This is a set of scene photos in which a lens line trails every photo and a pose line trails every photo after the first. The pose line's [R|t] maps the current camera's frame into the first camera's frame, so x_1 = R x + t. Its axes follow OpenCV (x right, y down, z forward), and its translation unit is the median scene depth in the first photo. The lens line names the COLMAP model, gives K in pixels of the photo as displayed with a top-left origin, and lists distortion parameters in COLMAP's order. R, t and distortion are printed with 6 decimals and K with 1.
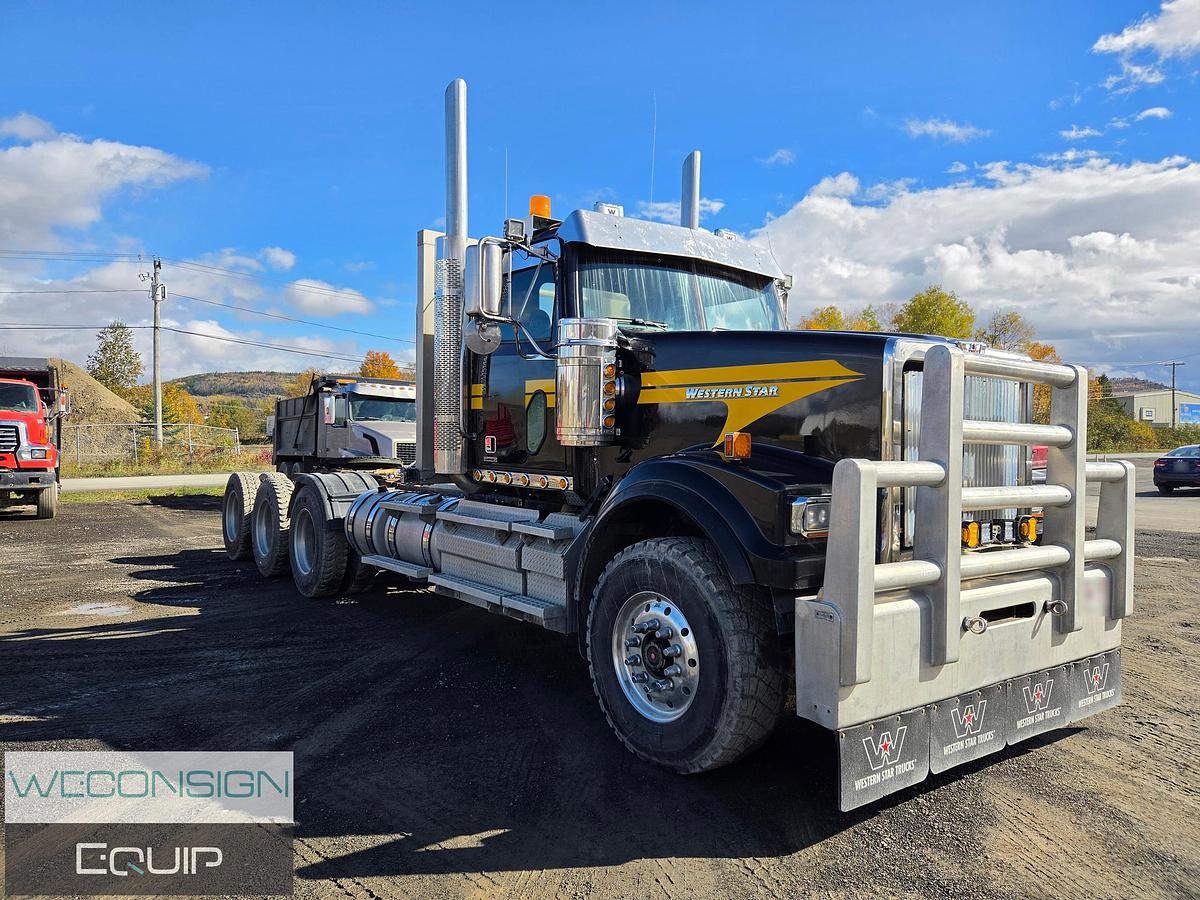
lens RADIAL K [[766.8, 0, 602.1], [0, 766.8, 445.5], [0, 0, 1]] dist [0.045283, -0.044497]
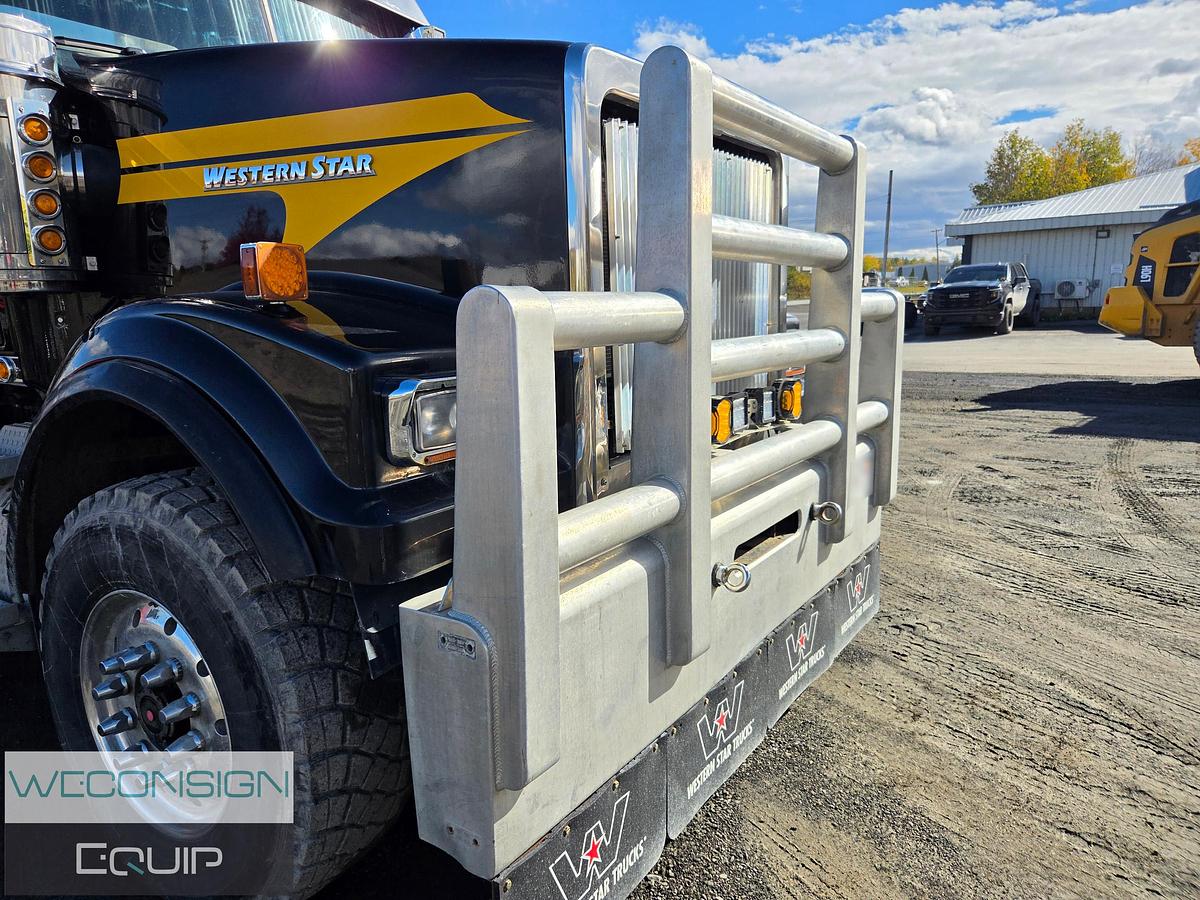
lens RADIAL K [[795.8, 0, 600.0], [0, 795.8, 450.0], [0, 0, 1]] dist [0.039376, -0.001927]
pose [[0.934680, -0.098299, 0.341628, 0.170245], [0.036103, 0.982288, 0.183865, 0.021192], [-0.353651, -0.159521, 0.921674, 0.436348]]
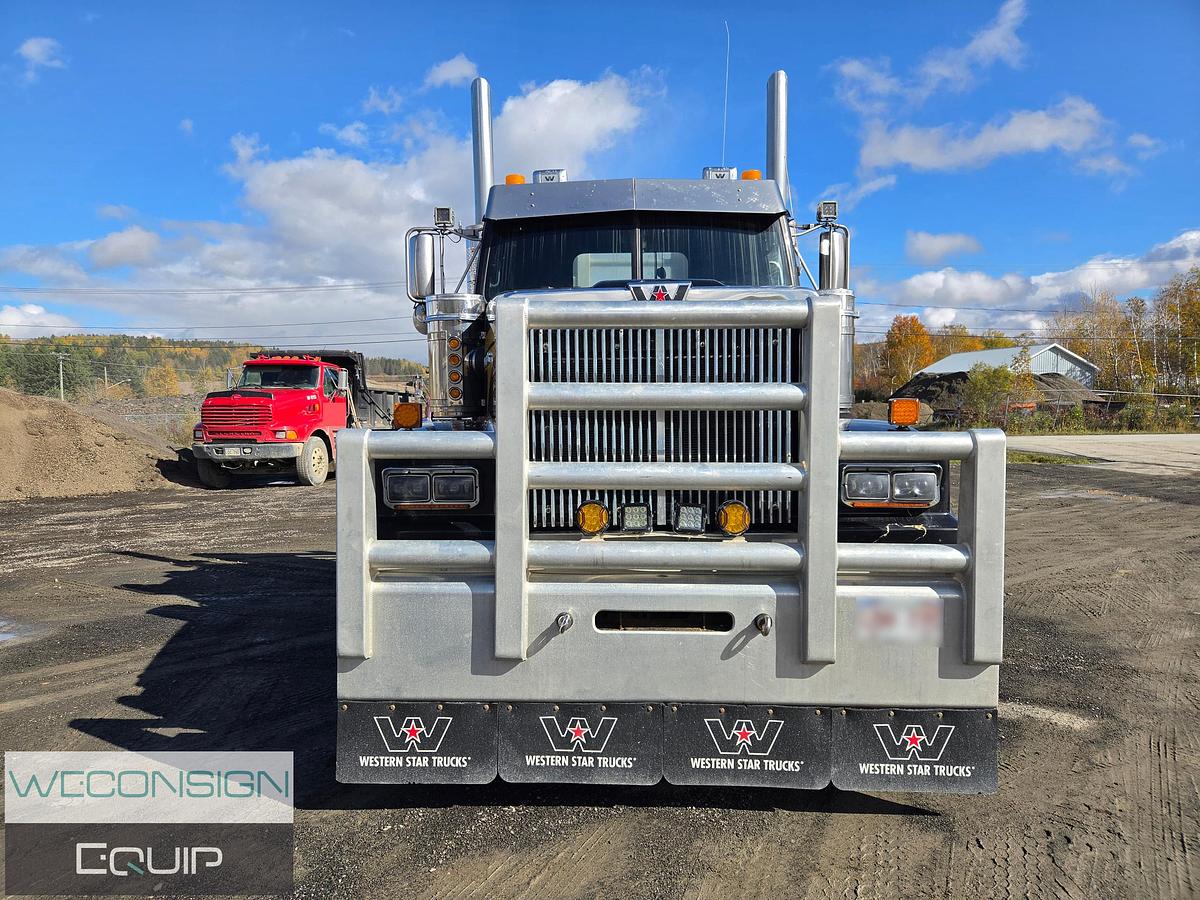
lens RADIAL K [[810.6, 0, 594.3], [0, 810.6, 449.7], [0, 0, 1]] dist [0.067892, -0.053956]
pose [[0.811990, 0.024917, -0.583140, 0.894776], [0.013105, 0.998058, 0.060895, -0.010143], [0.583525, -0.057088, 0.810086, 0.271826]]
